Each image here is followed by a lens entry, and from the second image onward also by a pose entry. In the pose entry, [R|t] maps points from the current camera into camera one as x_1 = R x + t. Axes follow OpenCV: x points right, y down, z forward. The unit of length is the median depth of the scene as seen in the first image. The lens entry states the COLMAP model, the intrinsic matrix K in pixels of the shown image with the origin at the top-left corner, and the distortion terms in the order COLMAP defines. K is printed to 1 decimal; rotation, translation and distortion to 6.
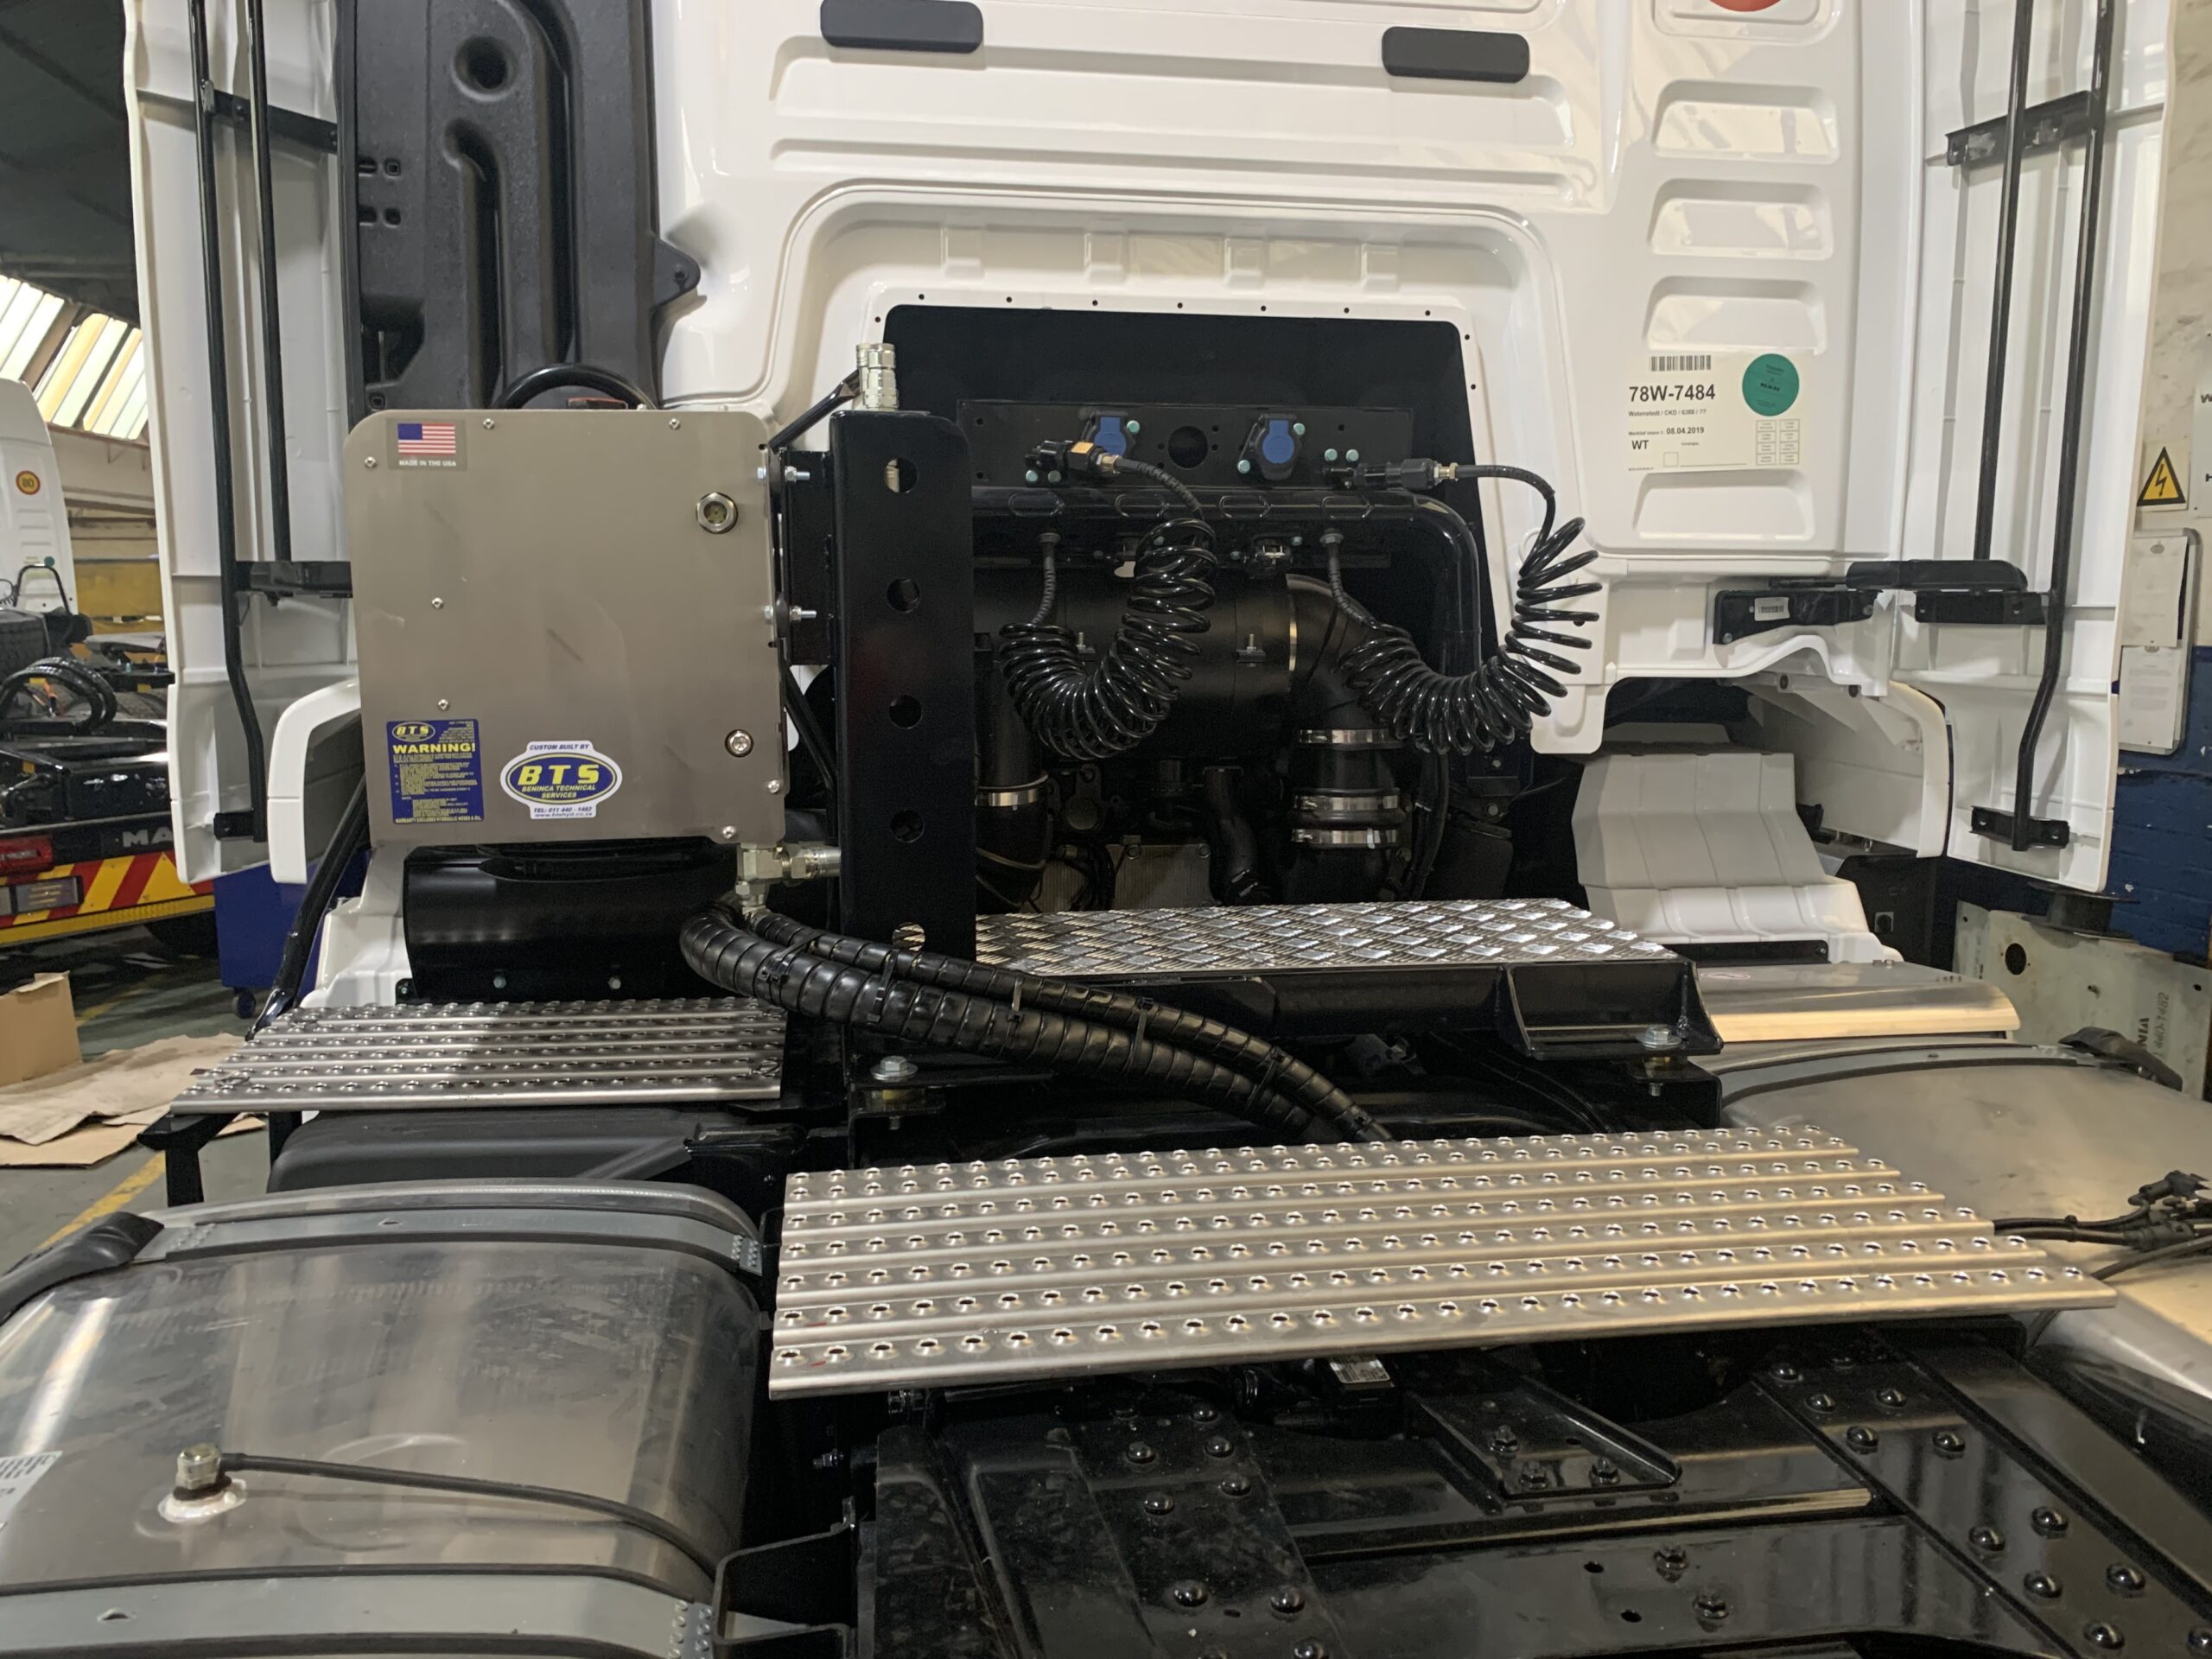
lens RADIAL K [[1696.0, 0, 1111.3], [0, 1696.0, 830.4], [0, 0, 1]] dist [0.008352, -0.004145]
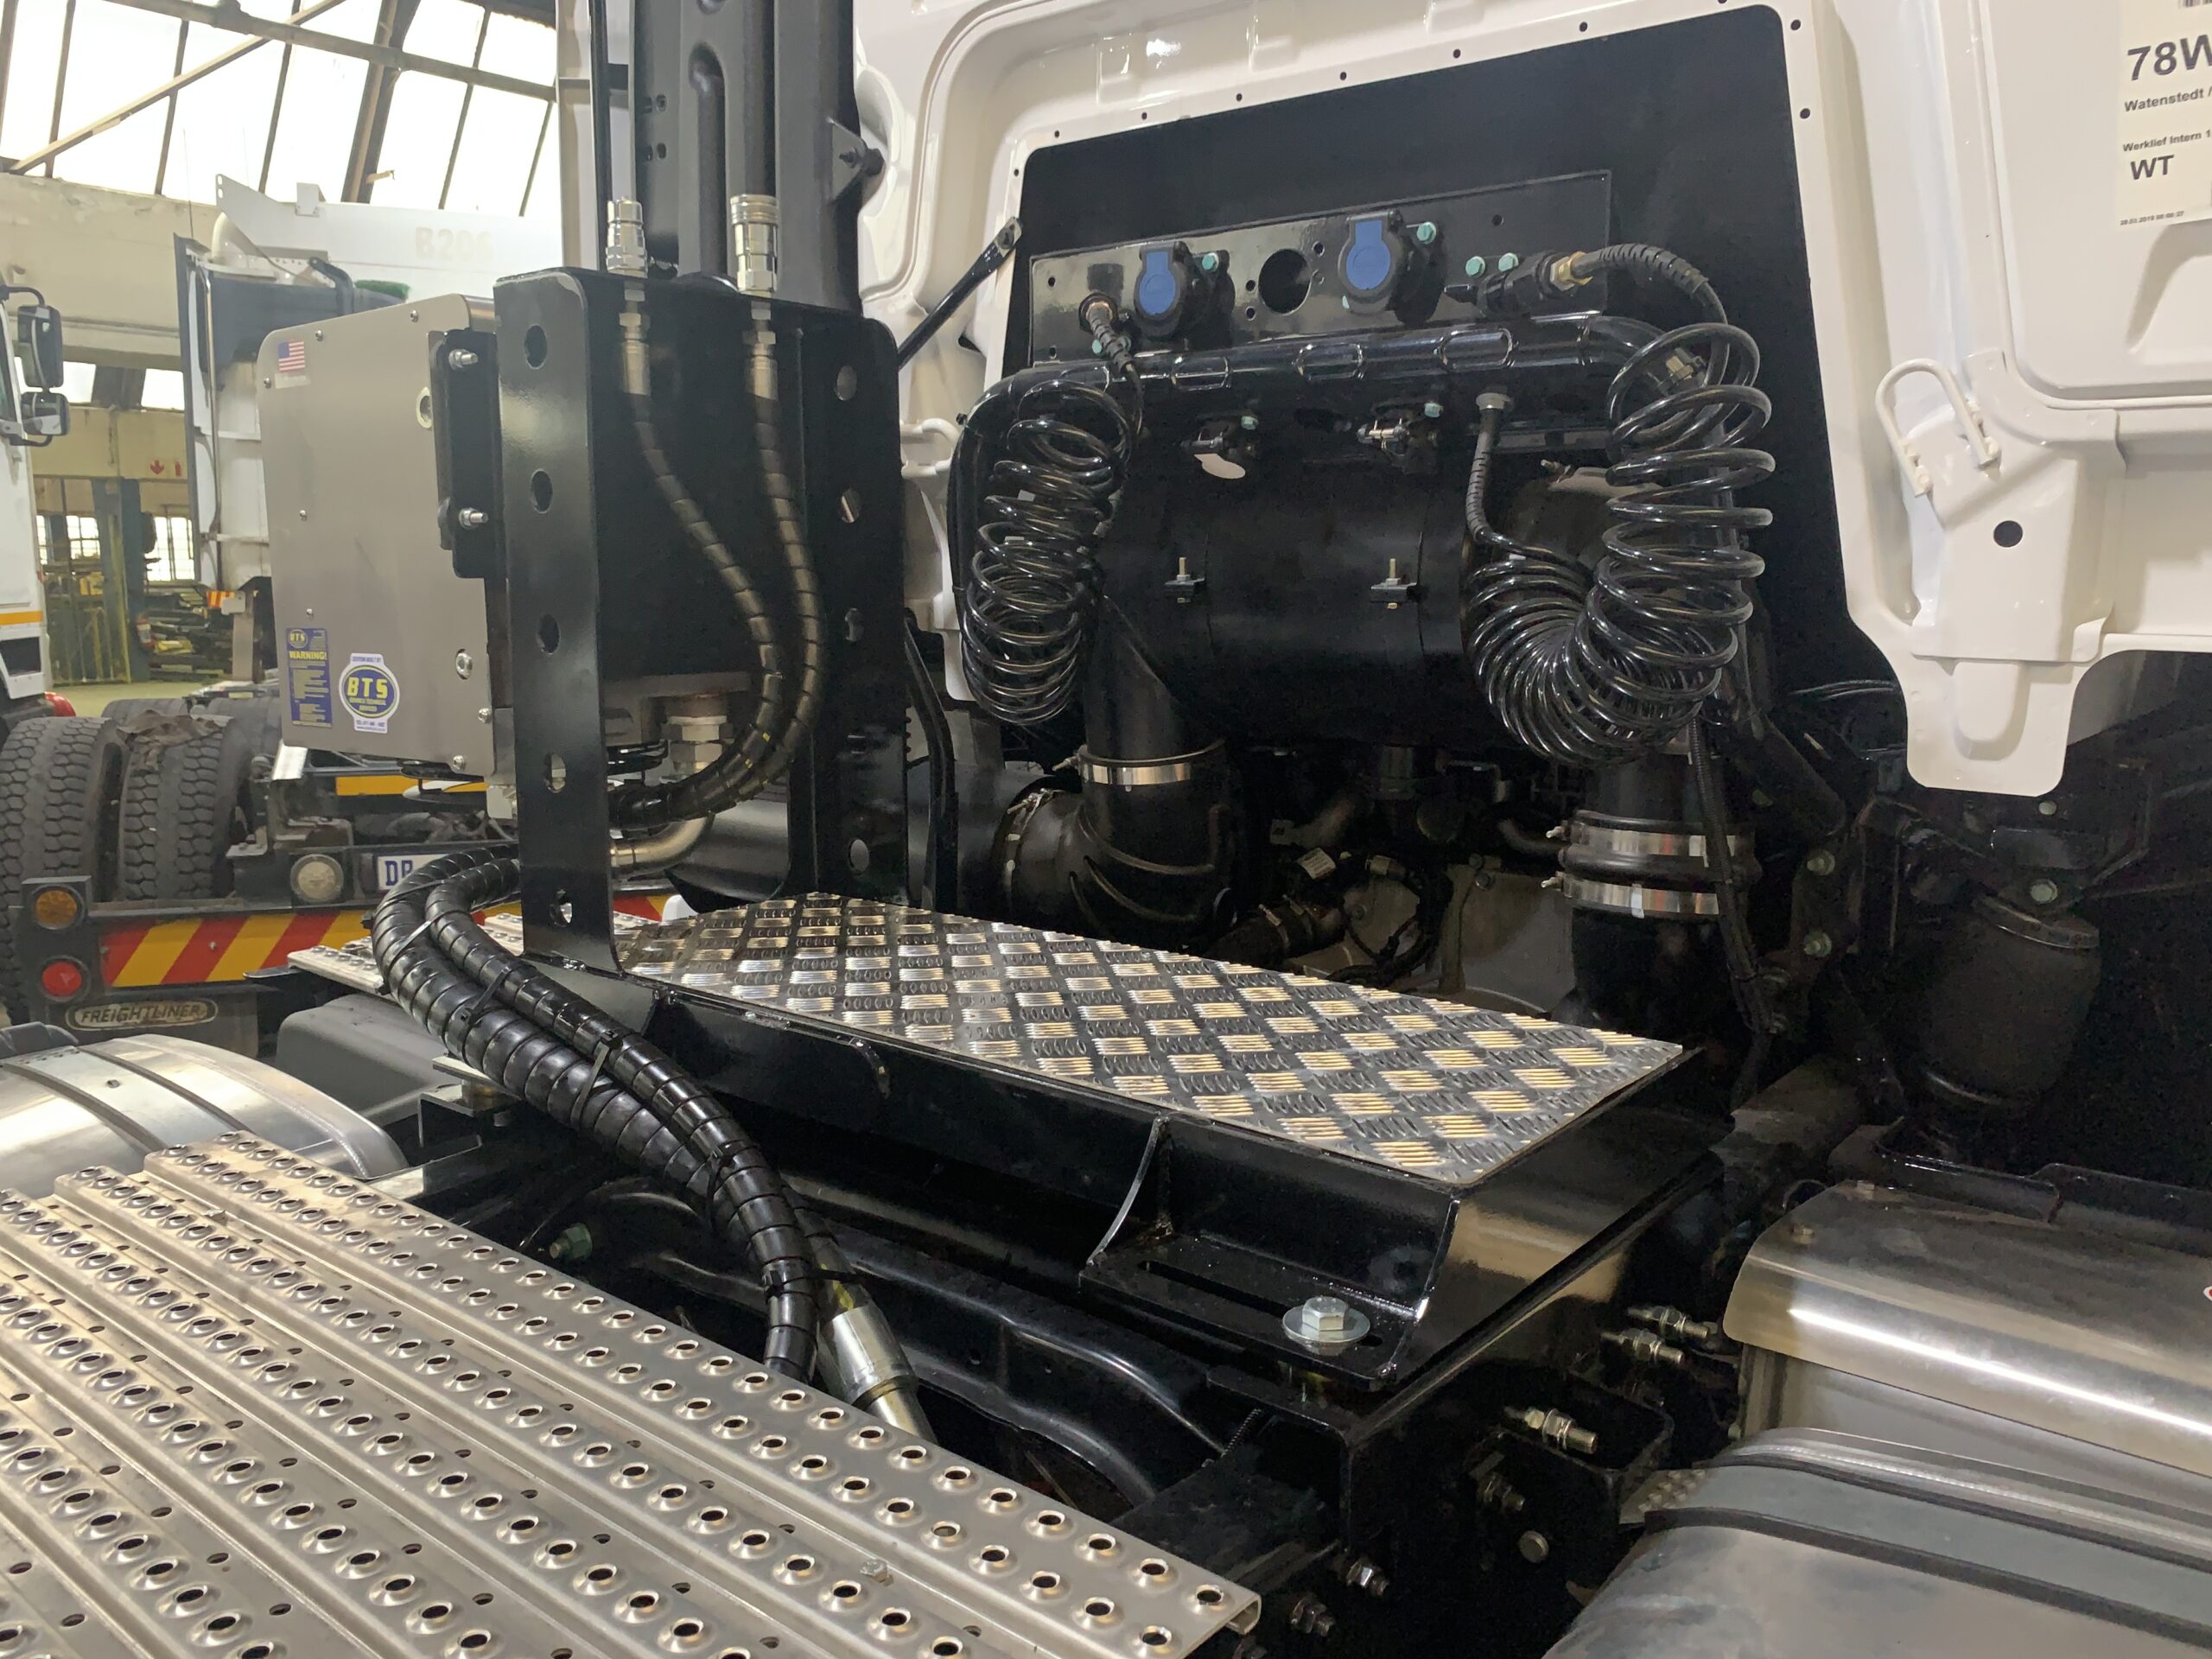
lens RADIAL K [[1696.0, 0, 1183.1], [0, 1696.0, 820.3], [0, 0, 1]] dist [0.008352, -0.004145]
pose [[0.672207, 0.107667, -0.732493, 0.536377], [-0.104102, 0.993285, 0.050466, -0.041396], [0.733008, 0.042330, 0.678901, 0.512456]]
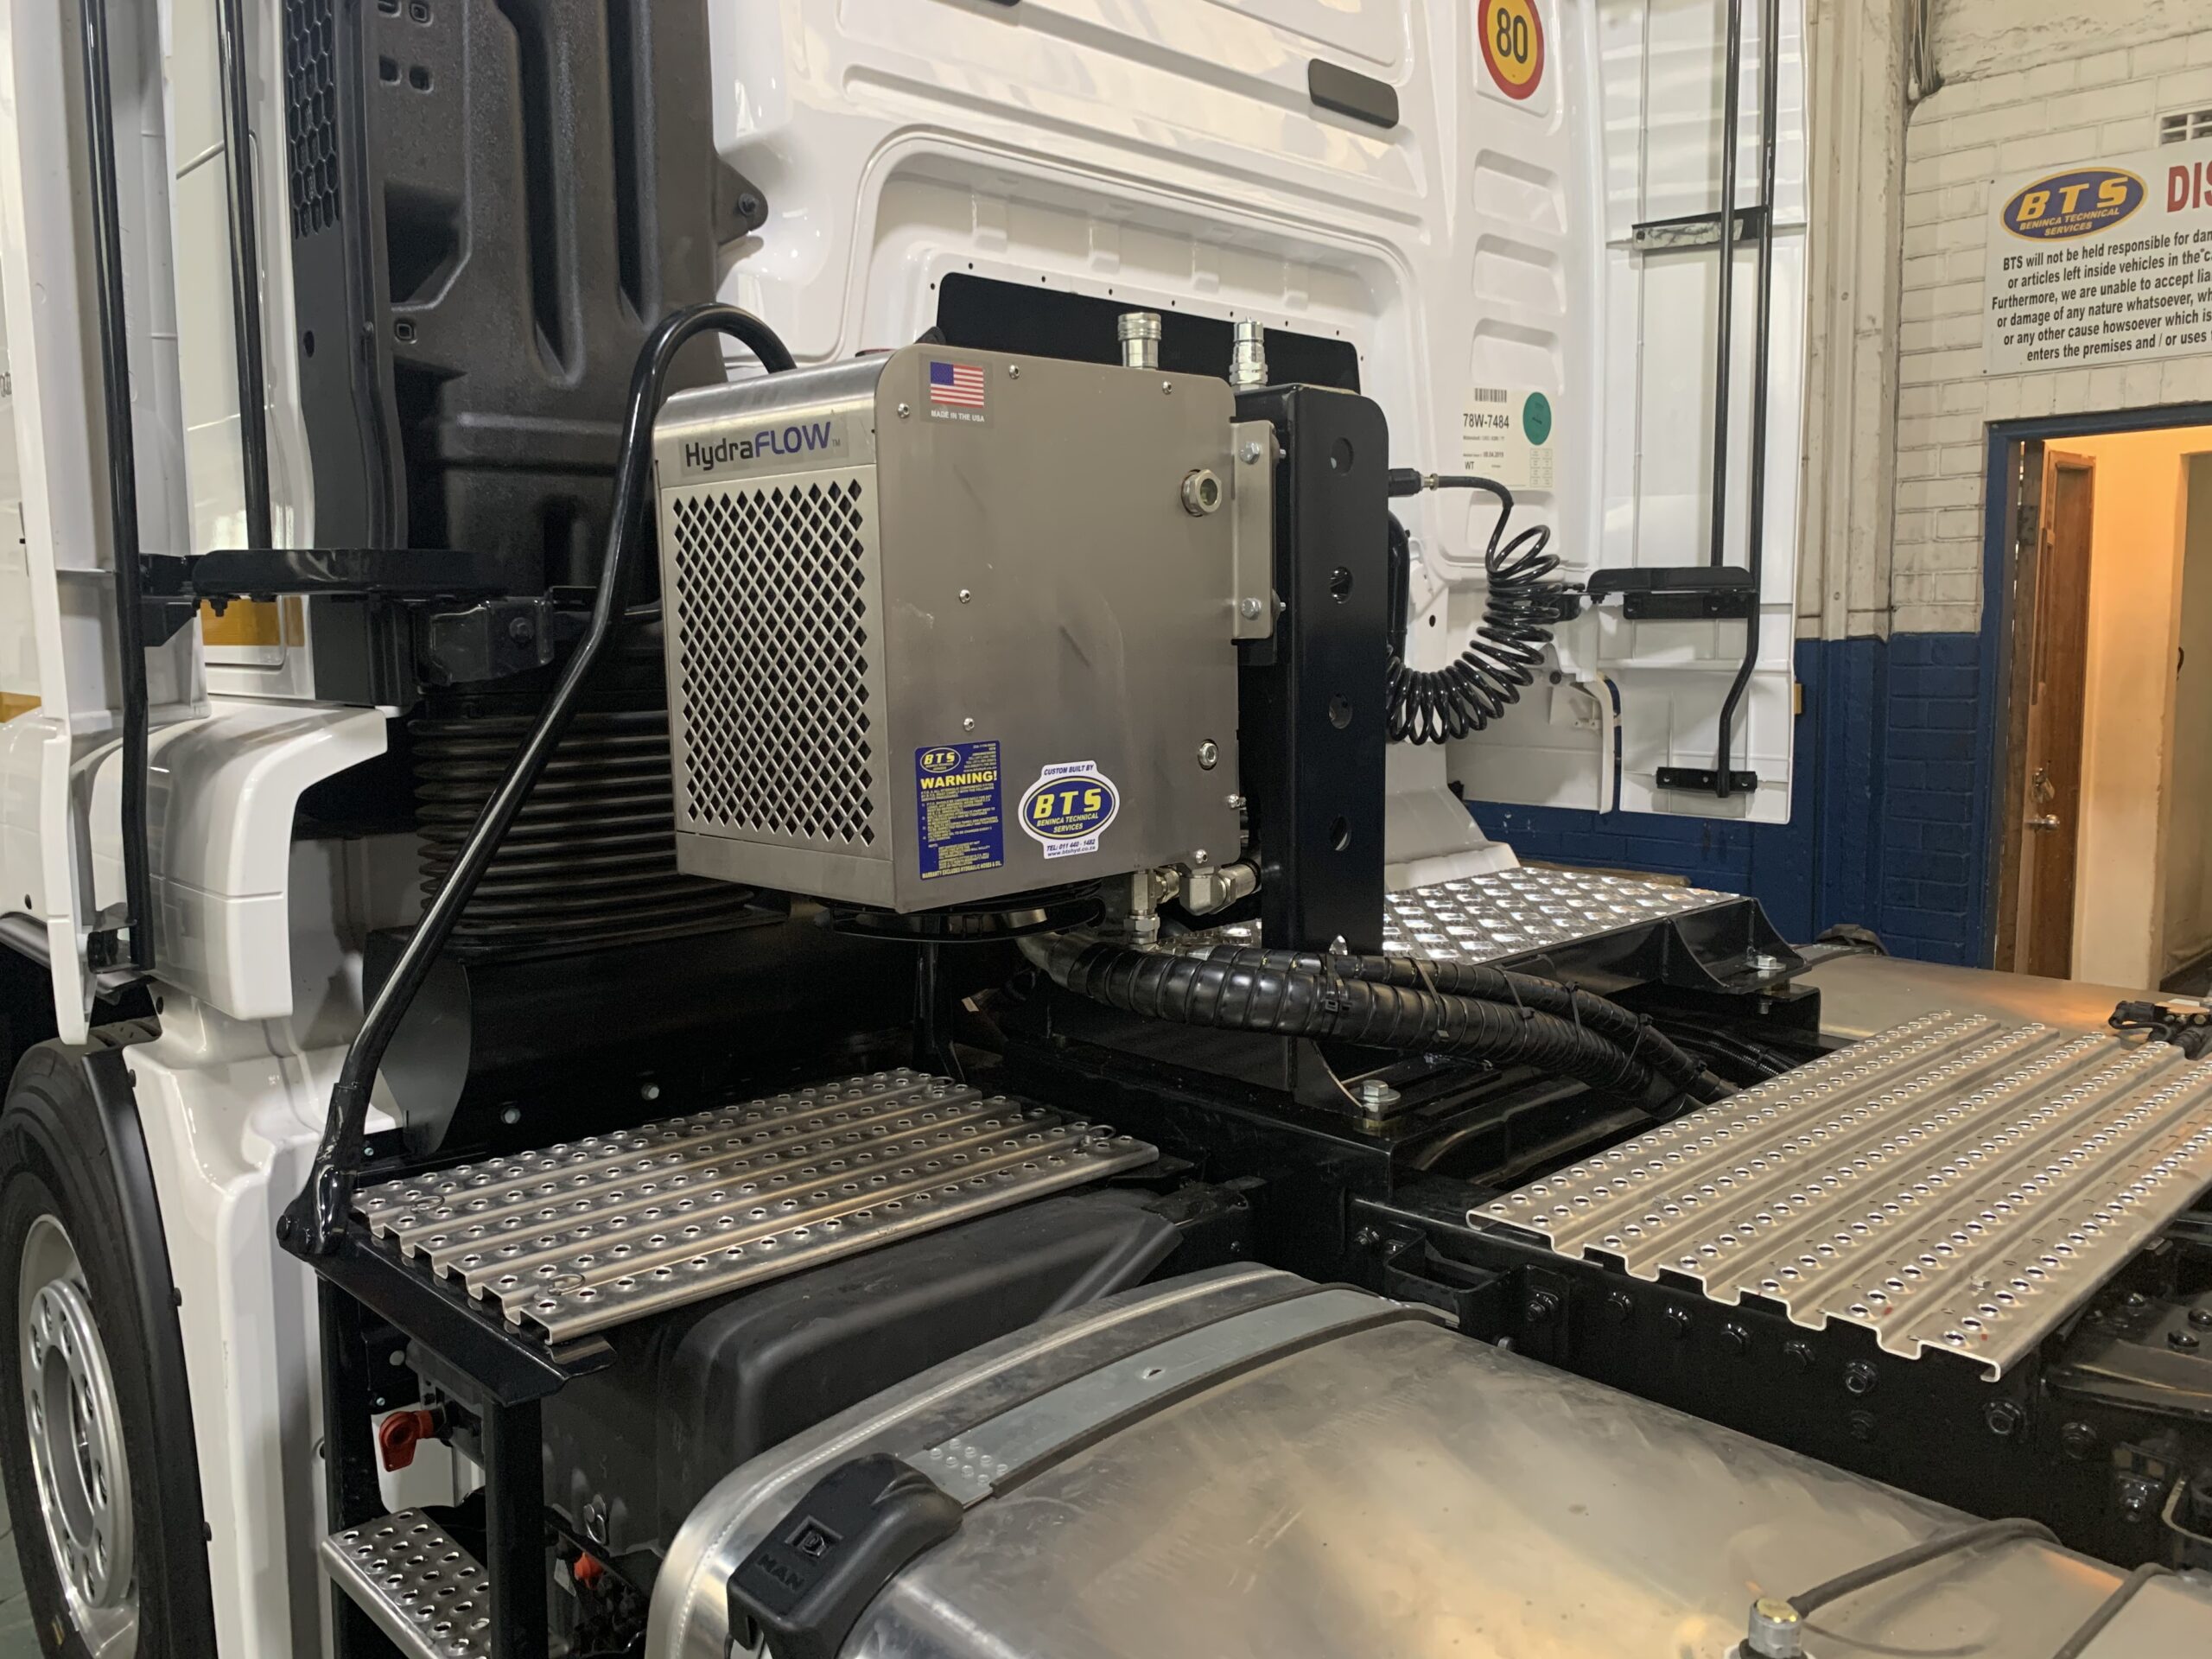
lens RADIAL K [[1696.0, 0, 1102.2], [0, 1696.0, 828.2], [0, 0, 1]] dist [0.008352, -0.004145]
pose [[0.816706, -0.081287, 0.571300, -0.586915], [0.093569, 0.995582, 0.007893, -0.019227], [-0.569417, 0.047009, 0.820704, 0.237226]]
